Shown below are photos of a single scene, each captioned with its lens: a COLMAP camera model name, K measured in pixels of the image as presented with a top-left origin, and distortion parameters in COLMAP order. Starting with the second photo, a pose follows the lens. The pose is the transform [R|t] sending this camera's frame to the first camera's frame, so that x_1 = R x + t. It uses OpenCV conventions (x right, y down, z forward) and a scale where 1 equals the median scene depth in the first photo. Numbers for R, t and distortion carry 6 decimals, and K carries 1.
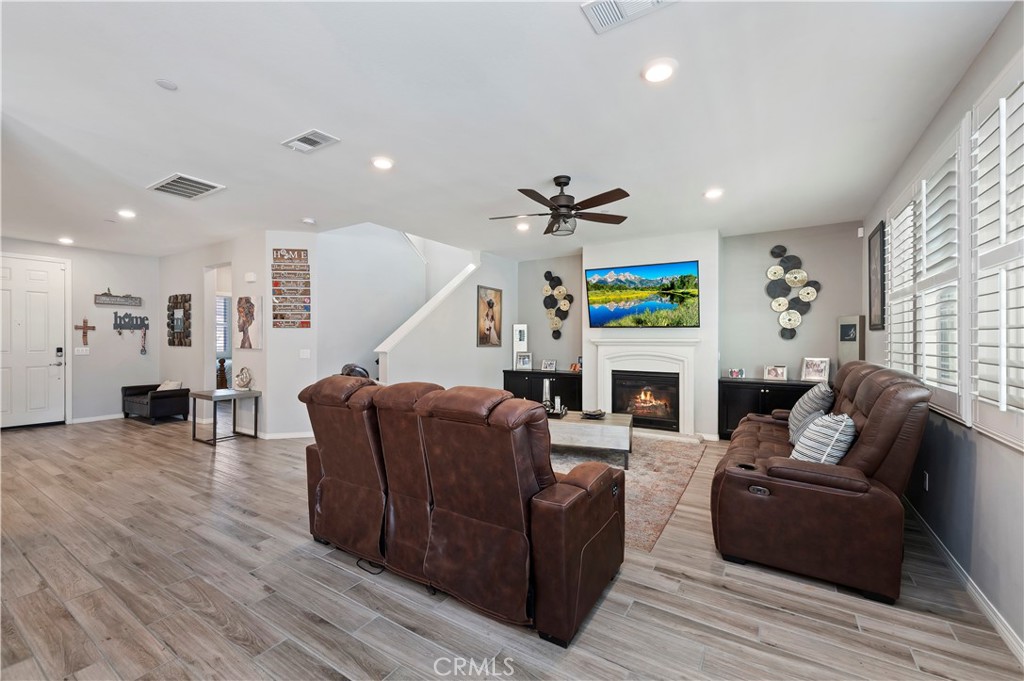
lens RADIAL K [[409.5, 0, 511.8], [0, 409.5, 342.6], [0, 0, 1]] dist [0.012067, -0.004713]
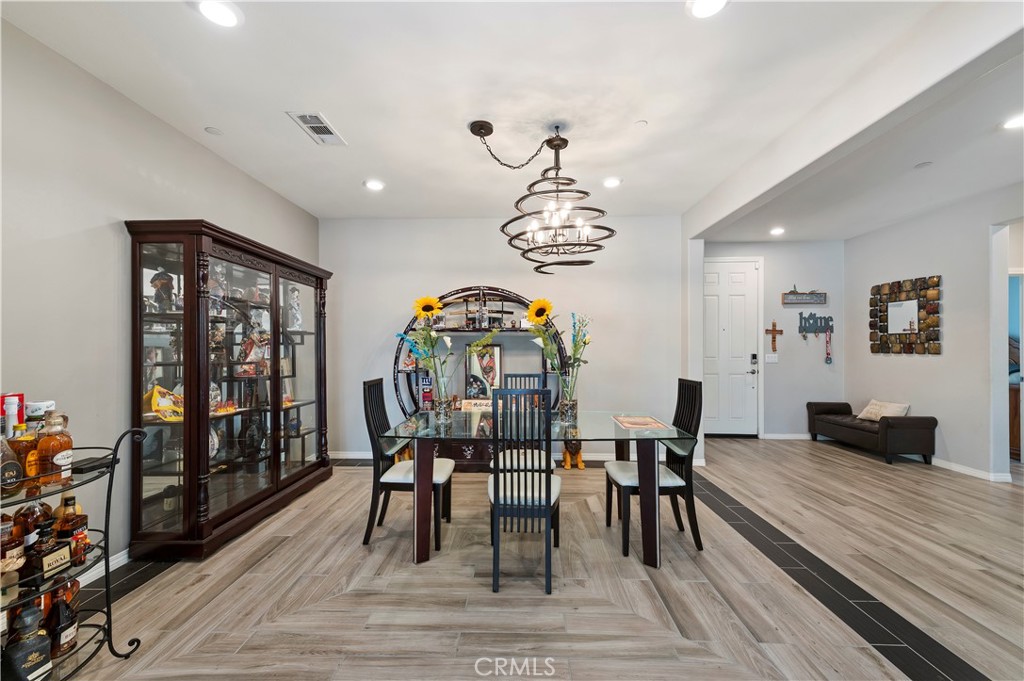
lens RADIAL K [[409.5, 0, 510.1], [0, 409.5, 349.2], [0, 0, 1]] dist [0.012067, -0.004713]
pose [[0.504070, -0.000025, -0.863663, -0.652167], [-0.004583, 0.999986, -0.002704, 0.006788], [0.863650, 0.005322, 0.504063, 0.082749]]
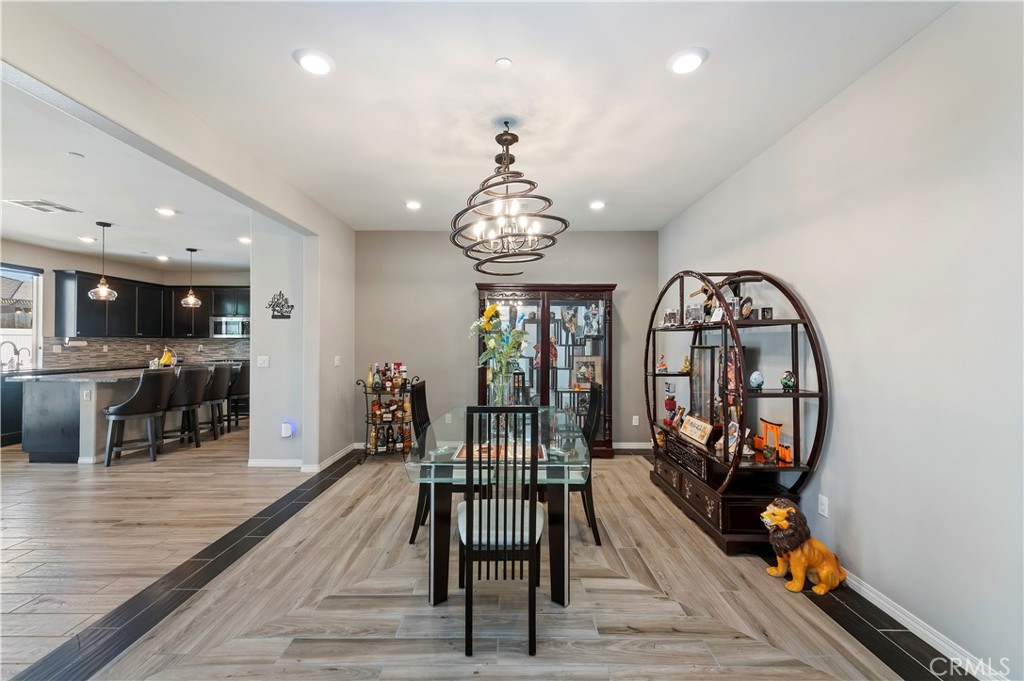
lens RADIAL K [[409.5, 0, 511.6], [0, 409.5, 339.1], [0, 0, 1]] dist [0.012067, -0.004713]
pose [[-0.831846, -0.010876, -0.554900, -0.793550], [-0.009248, 0.999941, -0.005734, -0.006517], [0.554930, 0.000362, -0.831897, 0.798753]]
